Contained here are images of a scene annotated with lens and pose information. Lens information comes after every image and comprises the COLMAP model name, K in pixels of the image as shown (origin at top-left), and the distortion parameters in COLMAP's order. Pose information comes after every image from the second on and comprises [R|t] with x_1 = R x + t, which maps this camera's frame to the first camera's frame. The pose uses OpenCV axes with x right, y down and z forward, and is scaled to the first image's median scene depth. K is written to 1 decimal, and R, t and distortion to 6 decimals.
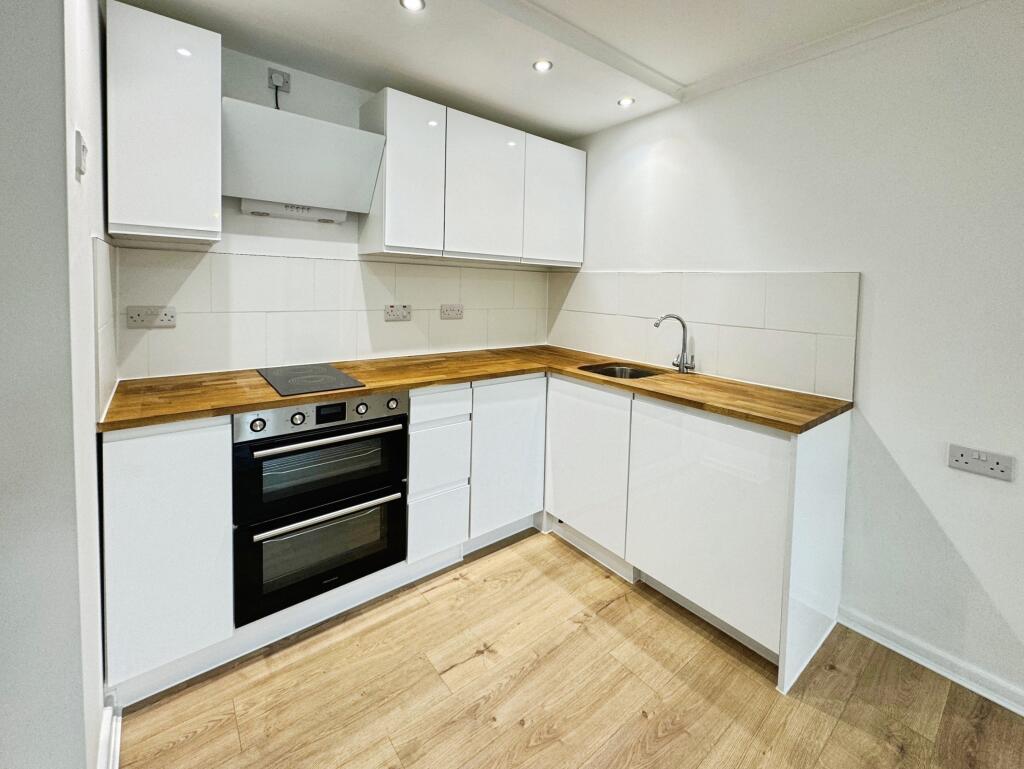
lens RADIAL K [[435.2, 0, 526.9], [0, 435.2, 313.9], [0, 0, 1]] dist [0.003059, 0.000711]
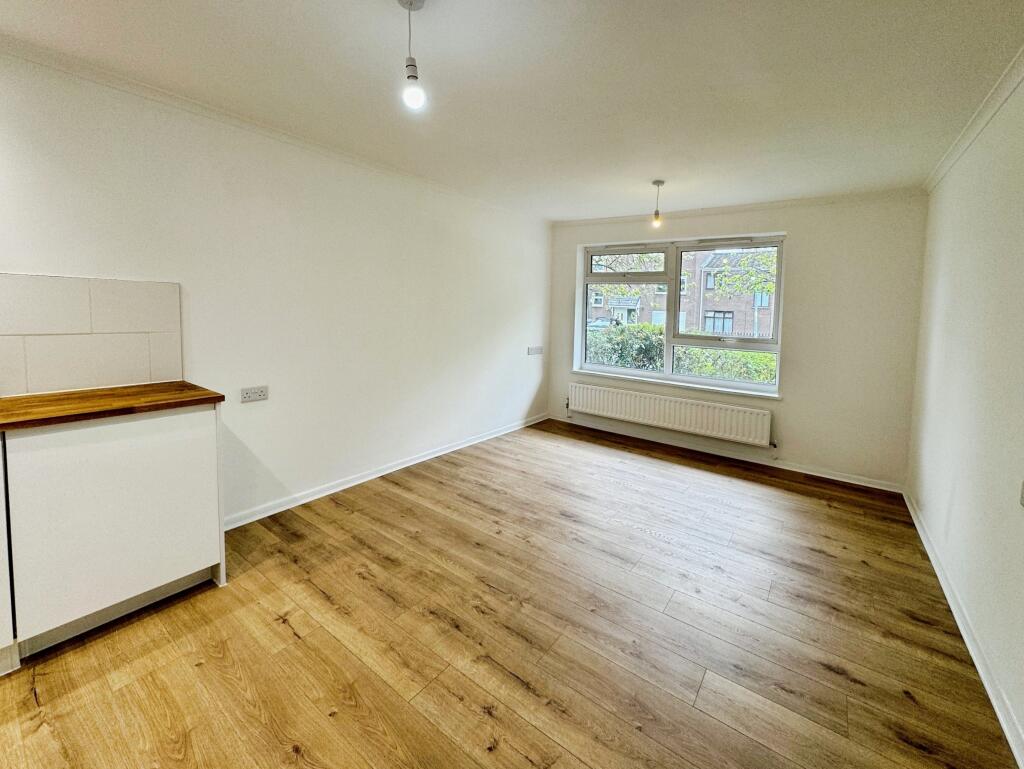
lens RADIAL K [[420.7, 0, 512.0], [0, 420.7, 384.5], [0, 0, 1]] dist [0.000514, 0.000051]
pose [[-0.226062, -0.214526, 0.950197, -0.610796], [0.016467, 0.974468, 0.223923, -0.044462], [-0.973974, 0.066268, -0.216757, 0.270675]]
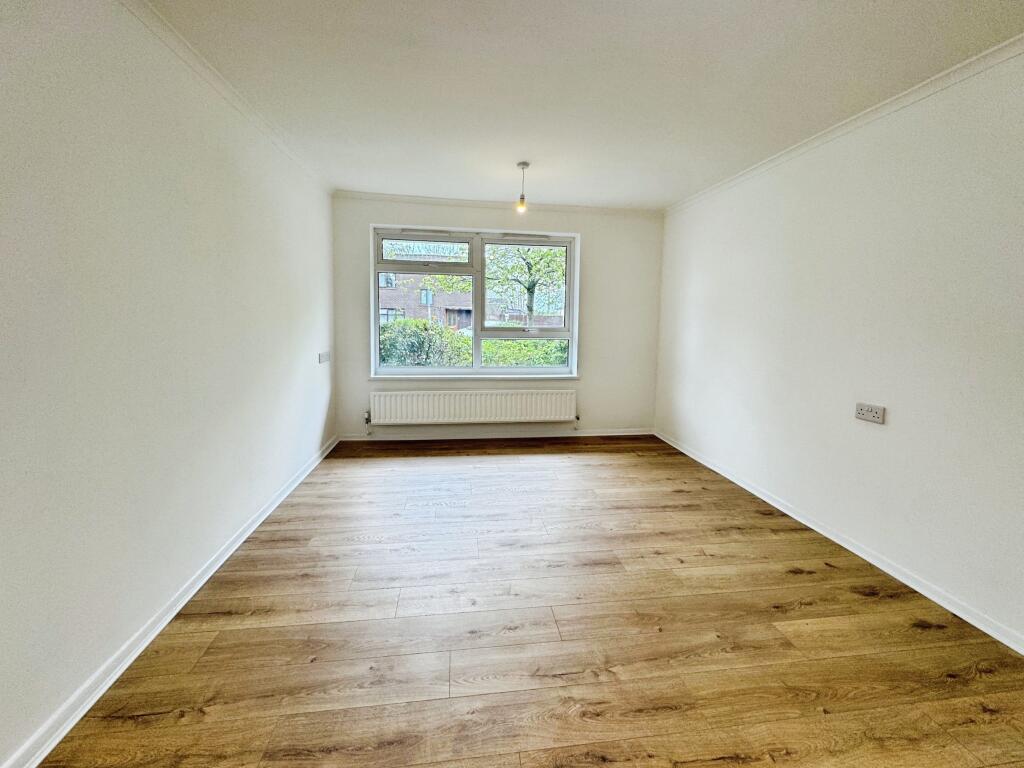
lens RADIAL K [[420.7, 0, 512.0], [0, 420.7, 384.0], [0, 0, 1]] dist [0.000514, 0.000051]
pose [[-0.844479, -0.132802, 0.518863, 0.060999], [-0.014018, 0.973920, 0.226458, -0.001869], [-0.535405, 0.183966, -0.824317, 0.719170]]
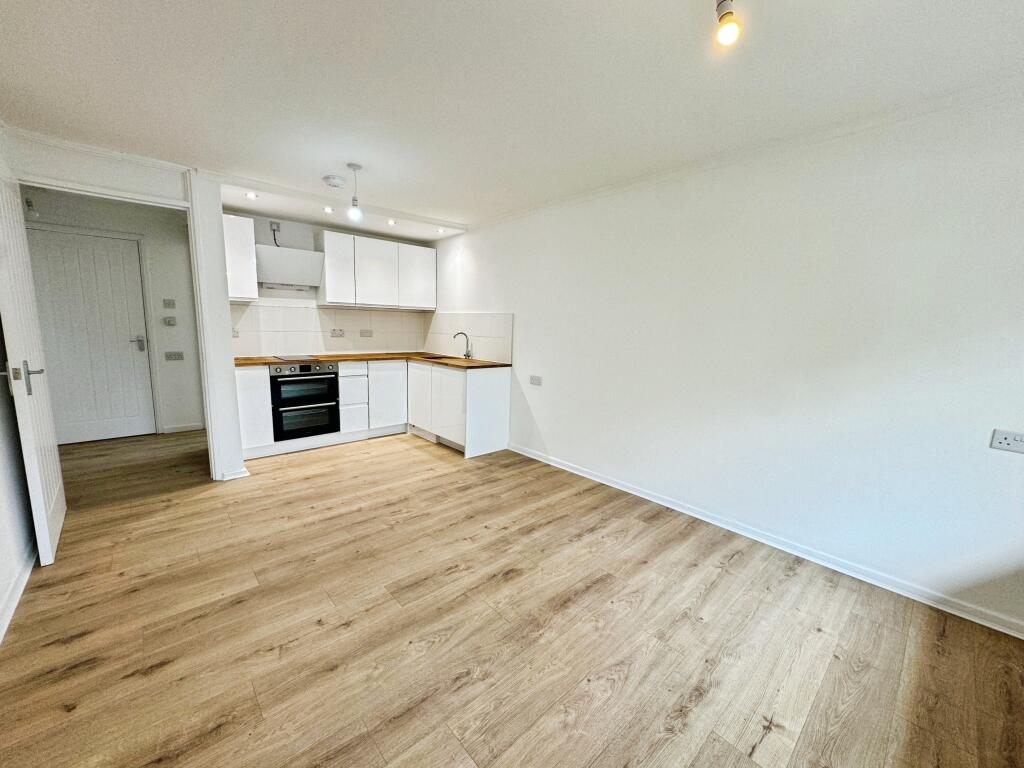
lens RADIAL K [[406.1, 0, 512.0], [0, 406.1, 384.0], [0, 0, 1]] dist [-0.001333, 0.000025]
pose [[0.999360, -0.009709, 0.034427, 0.623037], [0.006706, 0.996247, 0.086297, 0.105000], [-0.035136, -0.086011, 0.995674, -1.305194]]
